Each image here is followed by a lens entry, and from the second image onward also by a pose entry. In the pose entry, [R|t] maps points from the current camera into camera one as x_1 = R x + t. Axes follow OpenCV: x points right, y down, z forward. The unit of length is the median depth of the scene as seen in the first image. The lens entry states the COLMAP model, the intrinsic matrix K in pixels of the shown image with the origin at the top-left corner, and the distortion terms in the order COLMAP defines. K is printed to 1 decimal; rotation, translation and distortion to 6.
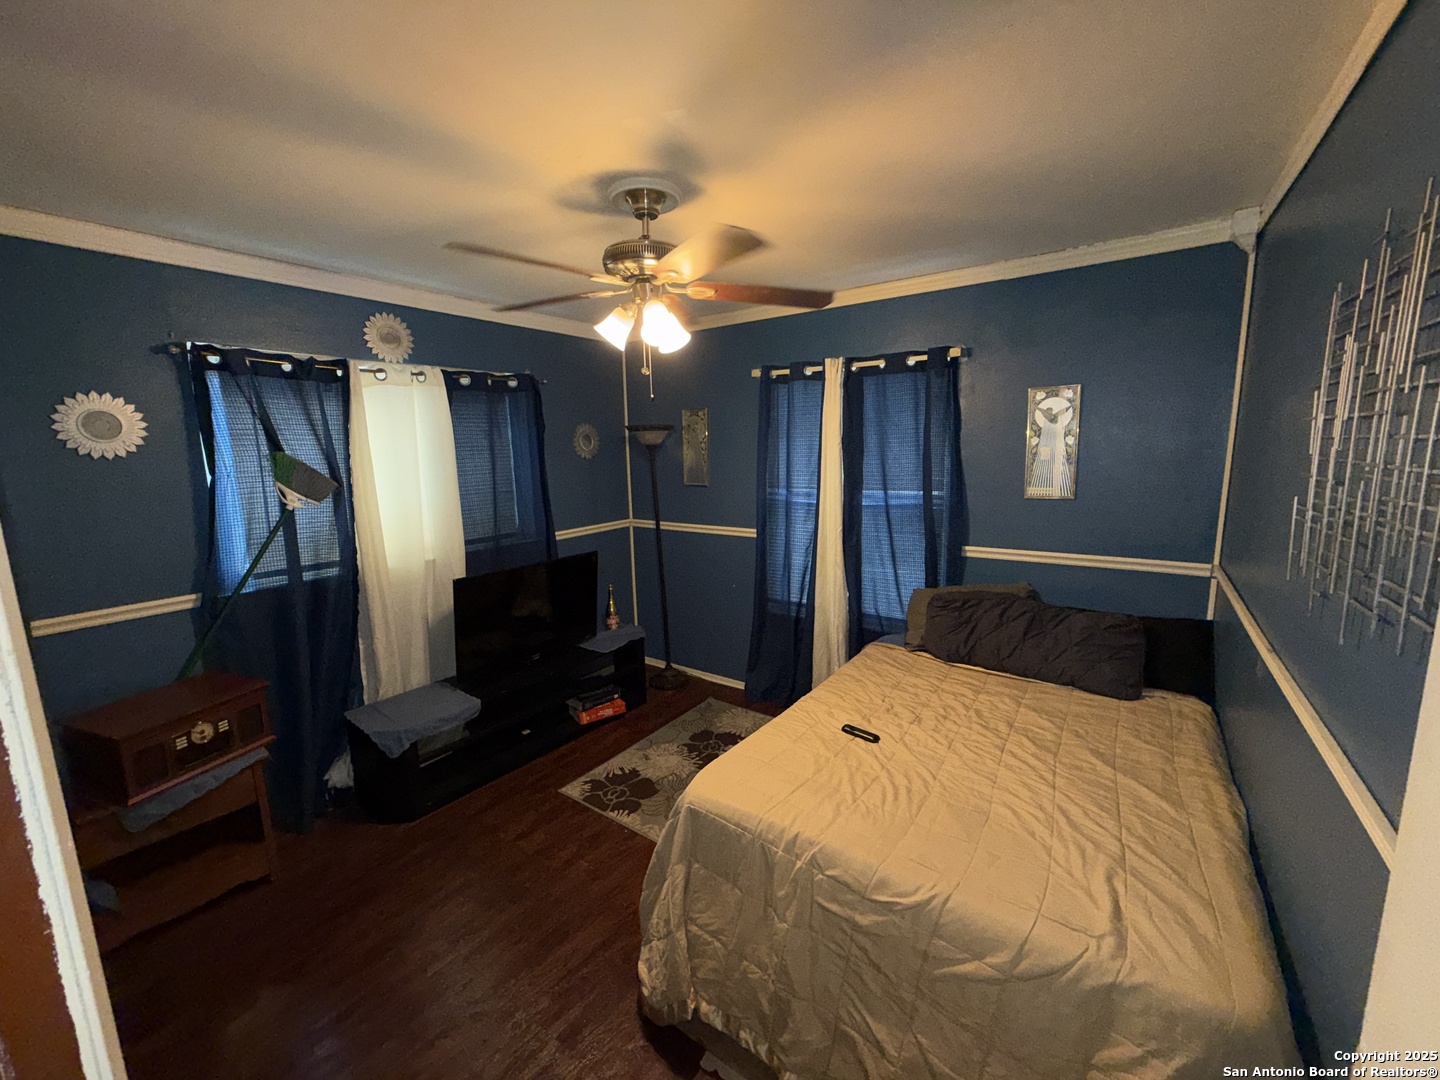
lens RADIAL K [[569.4, 0, 720.0], [0, 569.4, 540.0], [0, 0, 1]] dist [-0.000561, 0.000249]
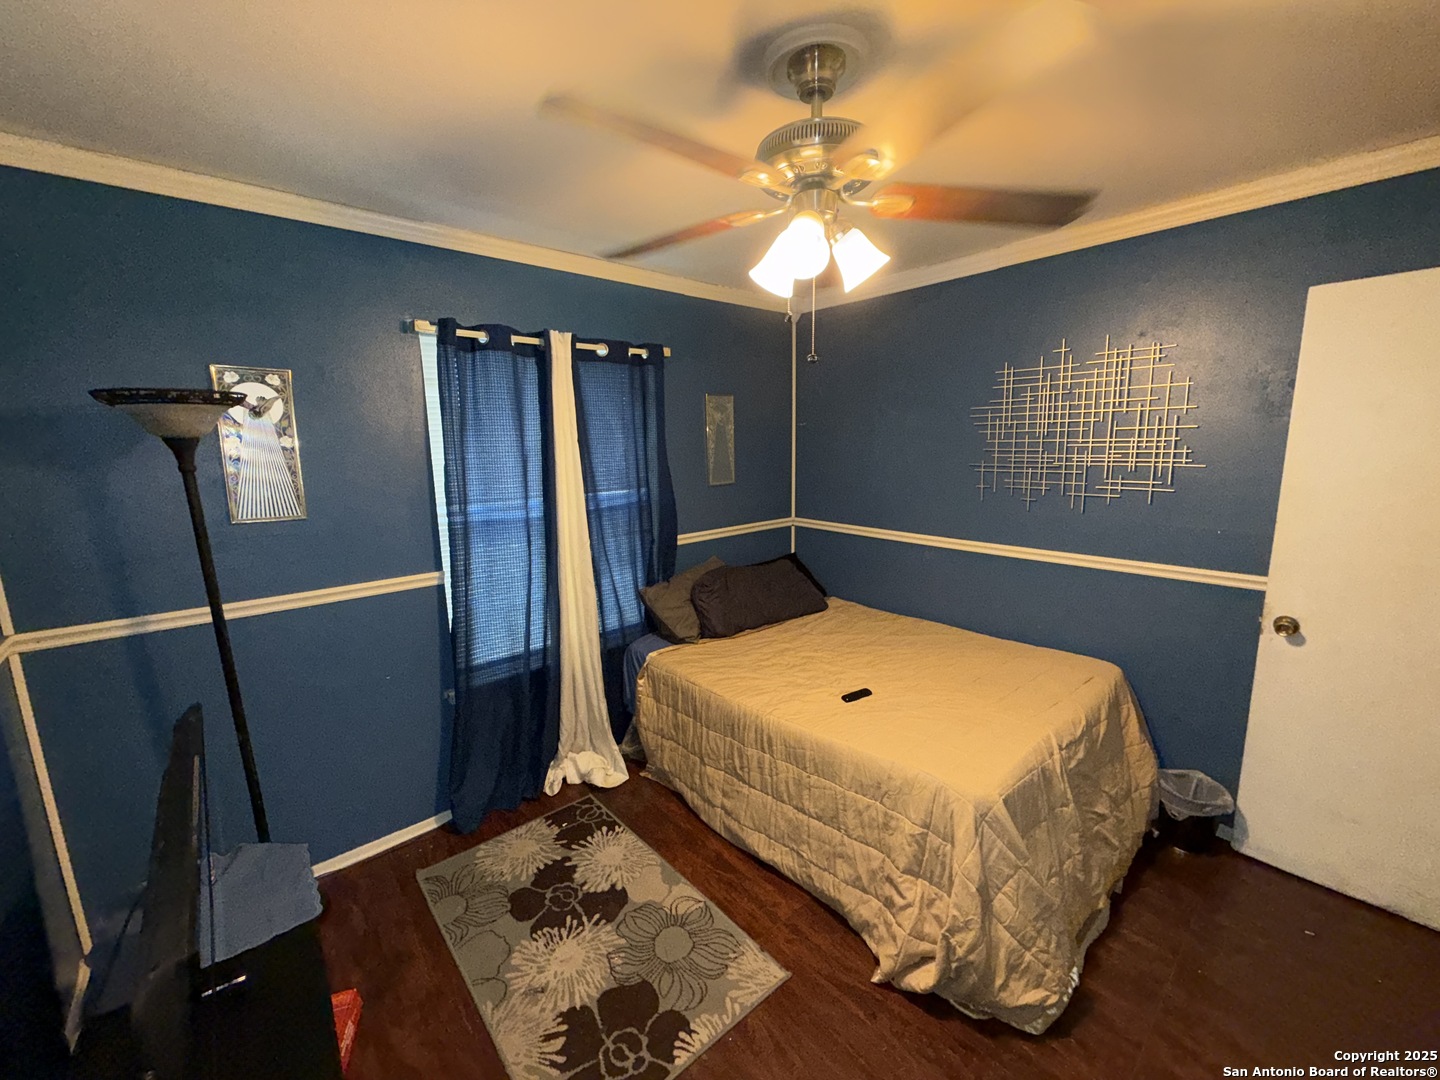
lens RADIAL K [[577.0, 0, 724.2], [0, 577.0, 537.4], [0, 0, 1]] dist [0.040639, 0.000055]
pose [[0.218743, -0.153581, 0.963620, -0.637977], [0.155218, 0.980439, 0.121027, -0.109868], [-0.963358, 0.123098, 0.238303, 0.683462]]
